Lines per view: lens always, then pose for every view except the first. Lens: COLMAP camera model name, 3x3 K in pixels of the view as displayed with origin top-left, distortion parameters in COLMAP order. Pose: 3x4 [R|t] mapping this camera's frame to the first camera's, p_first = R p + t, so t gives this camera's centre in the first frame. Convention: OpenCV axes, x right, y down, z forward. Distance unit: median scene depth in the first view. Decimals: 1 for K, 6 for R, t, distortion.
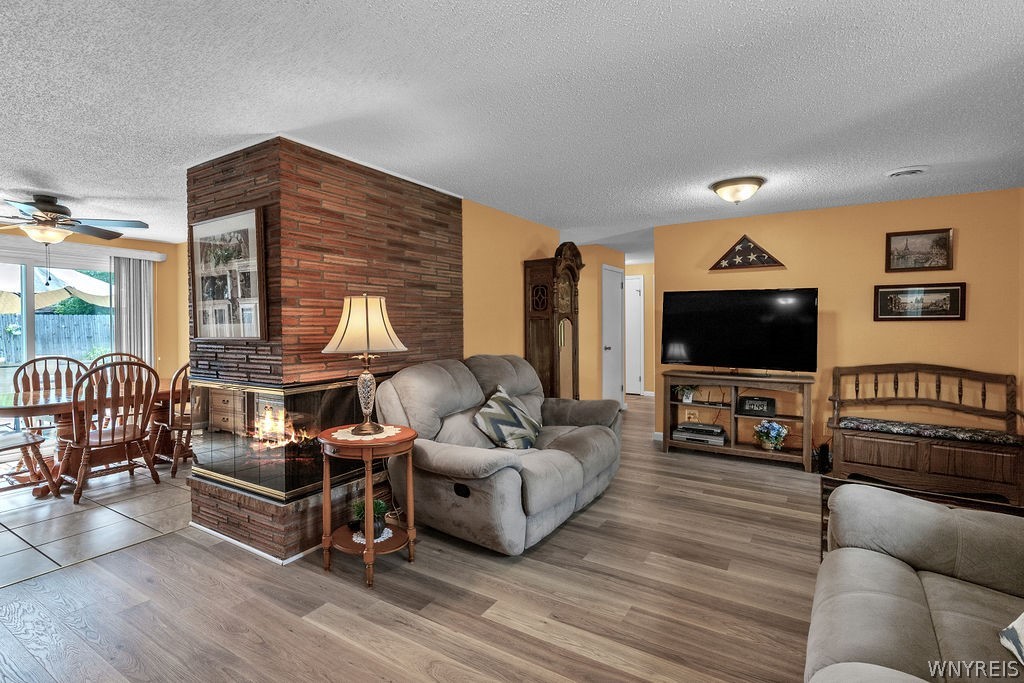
lens RADIAL K [[485.8, 0, 534.0], [0, 485.8, 323.4], [0, 0, 1]] dist [0.016841, -0.000145]
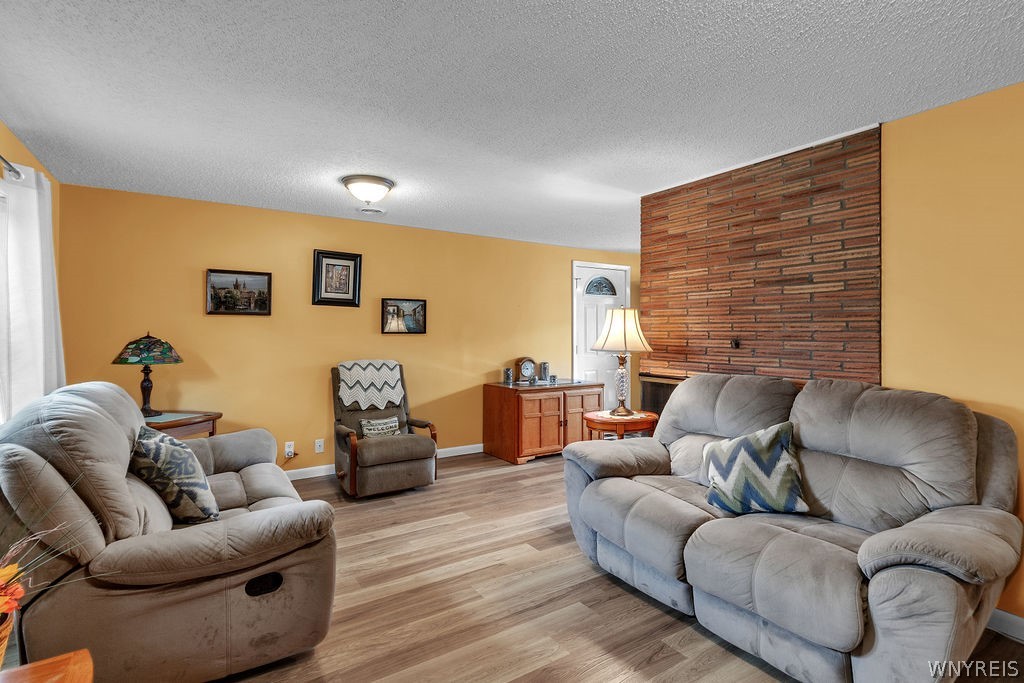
lens RADIAL K [[488.2, 0, 481.5], [0, 488.2, 333.2], [0, 0, 1]] dist [0.000891, -0.000188]
pose [[-0.497449, 0.009595, -0.867440, 0.658701], [0.001345, 0.999946, 0.010289, -0.001699], [0.867492, 0.003952, -0.497435, 0.901534]]
